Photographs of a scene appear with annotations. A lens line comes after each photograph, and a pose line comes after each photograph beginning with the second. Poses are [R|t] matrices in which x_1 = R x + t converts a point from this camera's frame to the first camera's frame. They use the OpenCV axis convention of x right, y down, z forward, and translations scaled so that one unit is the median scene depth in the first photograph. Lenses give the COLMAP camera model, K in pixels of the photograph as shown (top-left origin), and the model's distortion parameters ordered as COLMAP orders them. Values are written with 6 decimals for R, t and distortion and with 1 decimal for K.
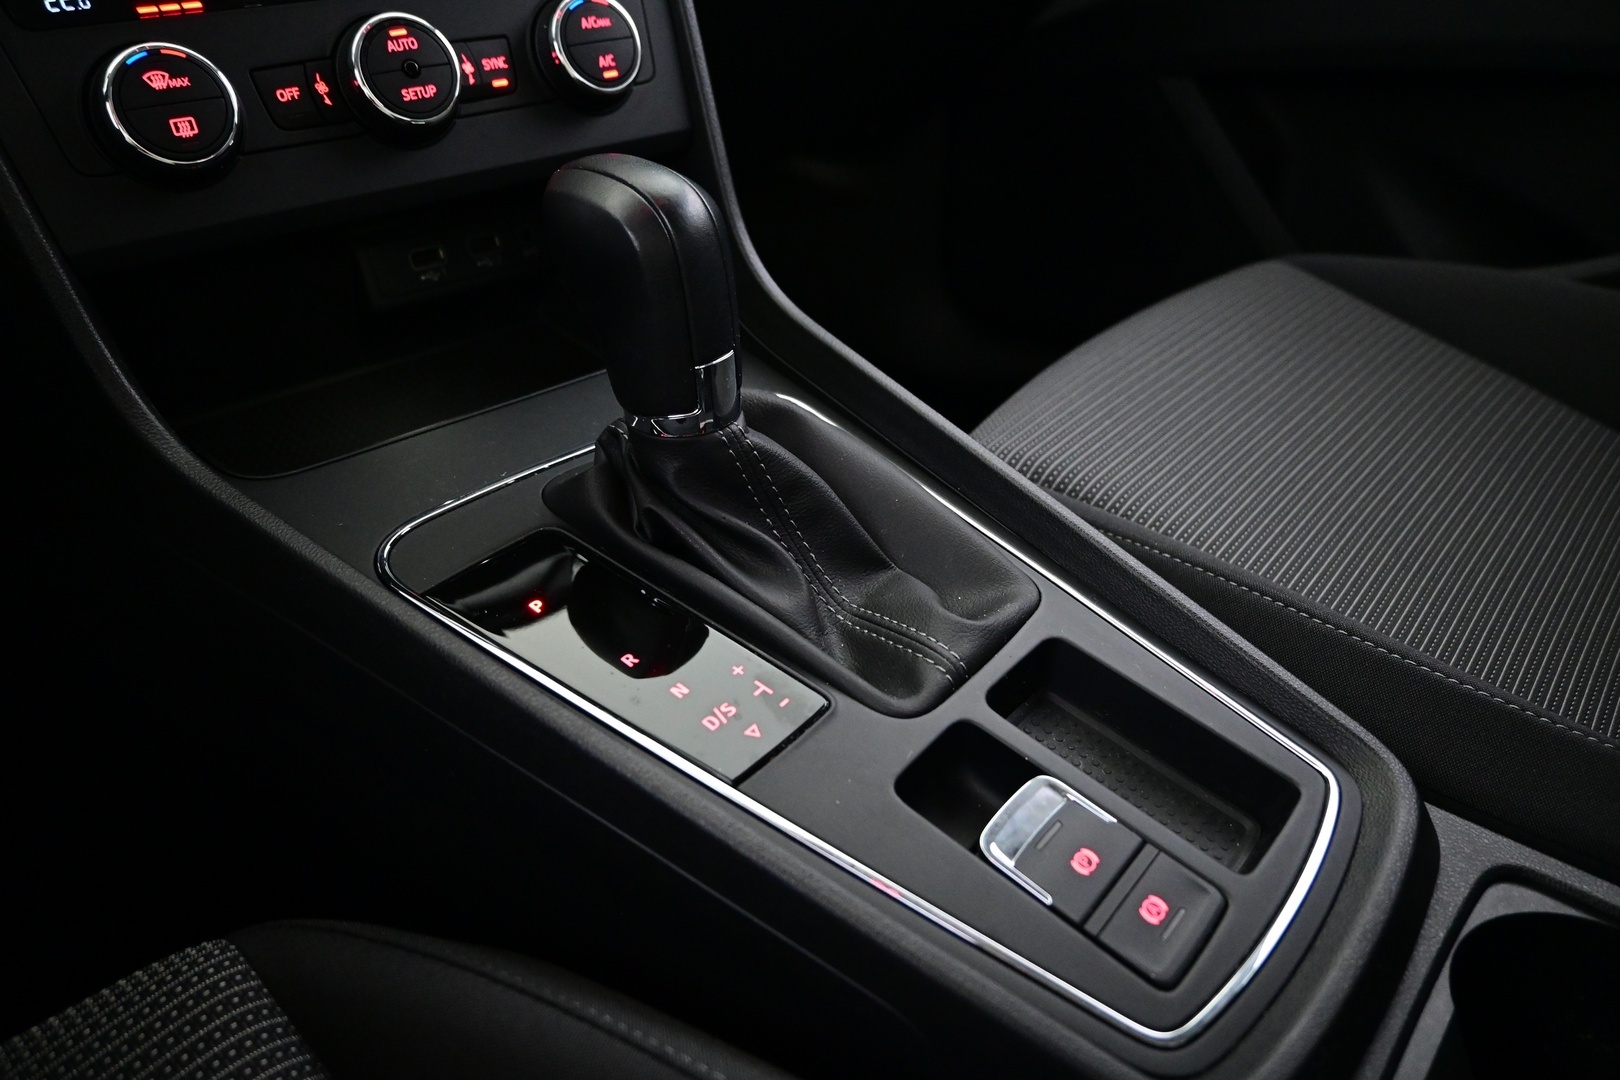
lens RADIAL K [[1195.8, 0, 810.0], [0, 1195.8, 540.0], [0, 0, 1]] dist [-0.000344, -0.001005]
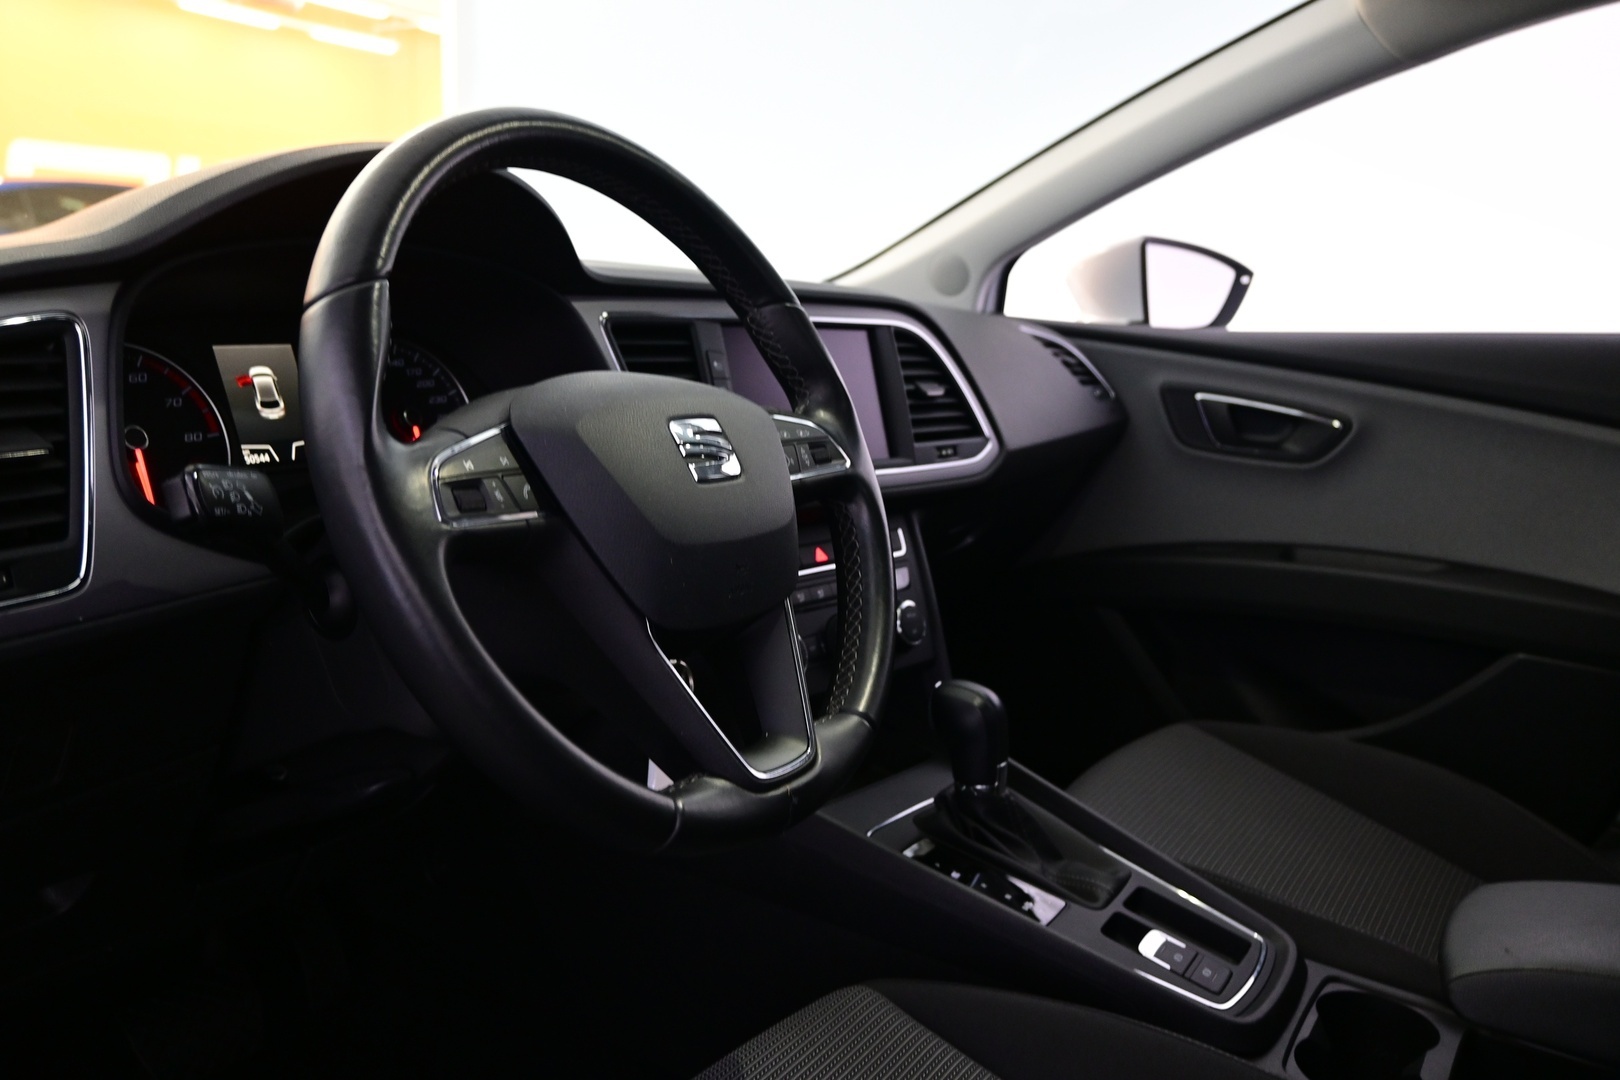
lens RADIAL K [[1305.9, 0, 810.0], [0, 1305.9, 540.0], [0, 0, 1]] dist [-0.008147, -0.008423]
pose [[0.989840, 0.049346, 0.133349, -0.796371], [-0.000596, 0.939278, -0.343156, 0.316124], [-0.142185, 0.339590, 0.929764, -1.476199]]
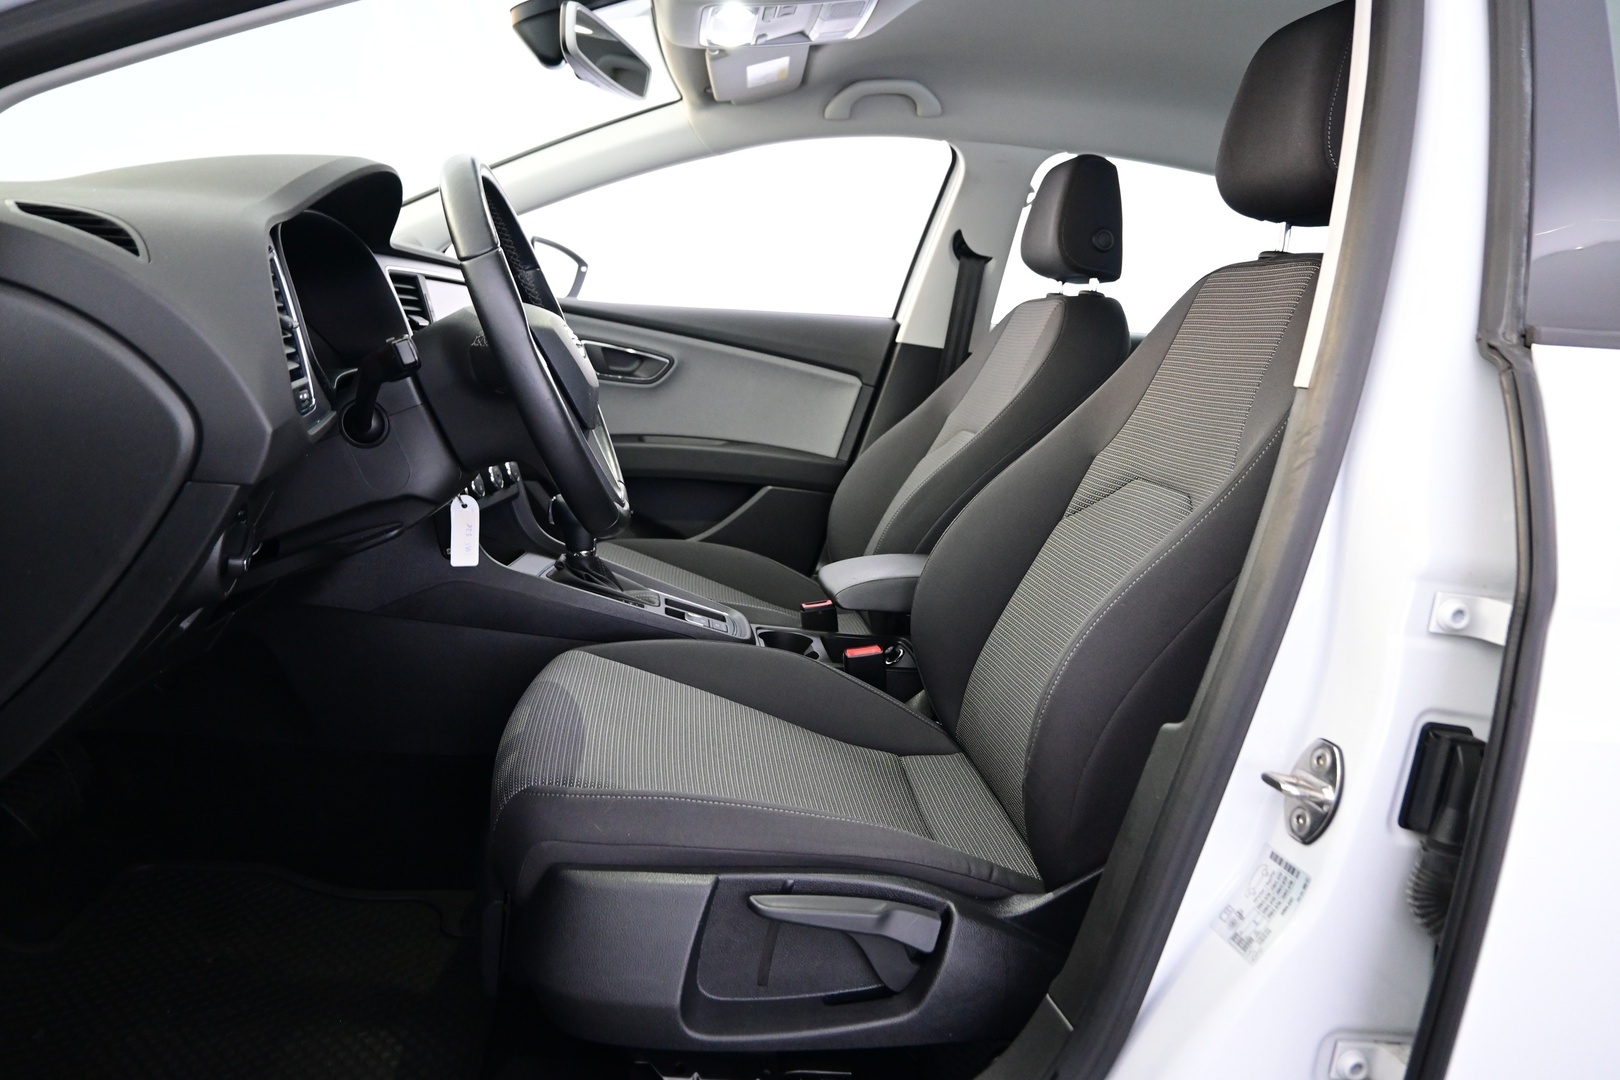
lens RADIAL K [[1133.8, 0, 810.0], [0, 1133.8, 540.0], [0, 0, 1]] dist [0.002796, 0.000347]
pose [[0.673538, -0.031148, 0.738496, -2.439921], [0.269112, 0.940874, -0.205757, 0.860045], [-0.688422, 0.337323, 0.642097, -2.043262]]
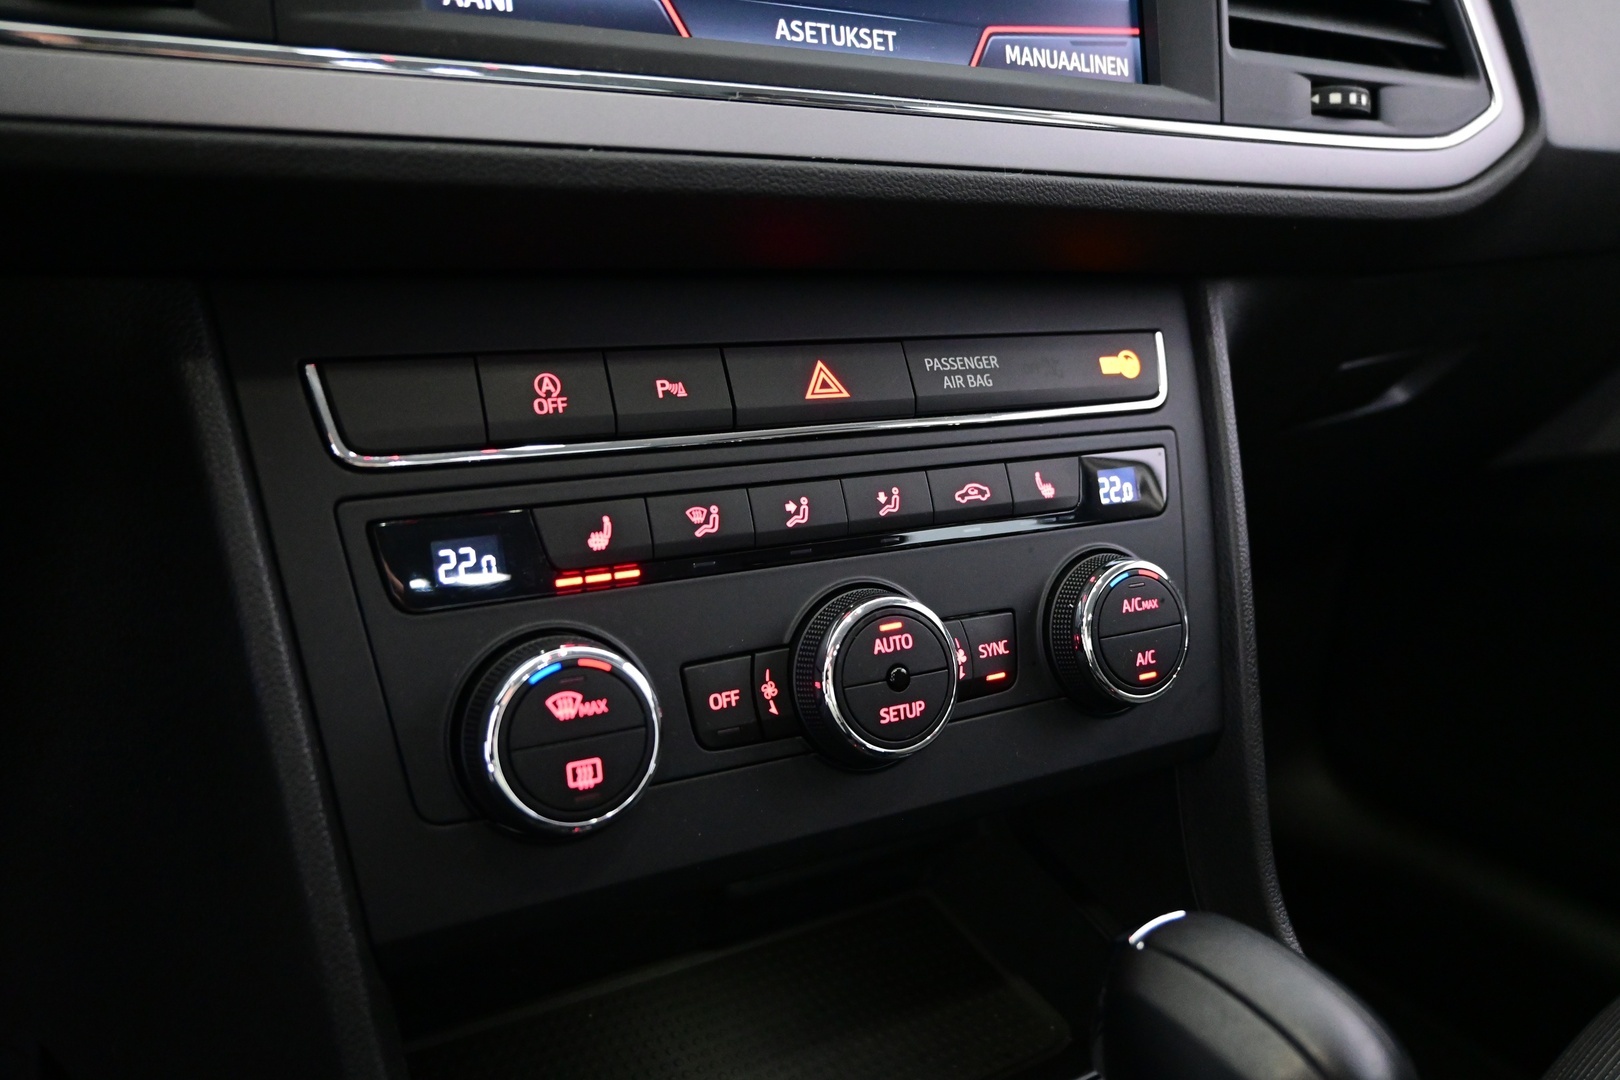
lens RADIAL K [[1269.0, 0, 810.0], [0, 1269.0, 540.0], [0, 0, 1]] dist [0.004934, -0.001337]
pose [[0.972717, 0.155008, -0.172608, -0.276799], [-0.187666, 0.963160, -0.192623, -0.329239], [0.136391, 0.219761, 0.965972, 0.284912]]
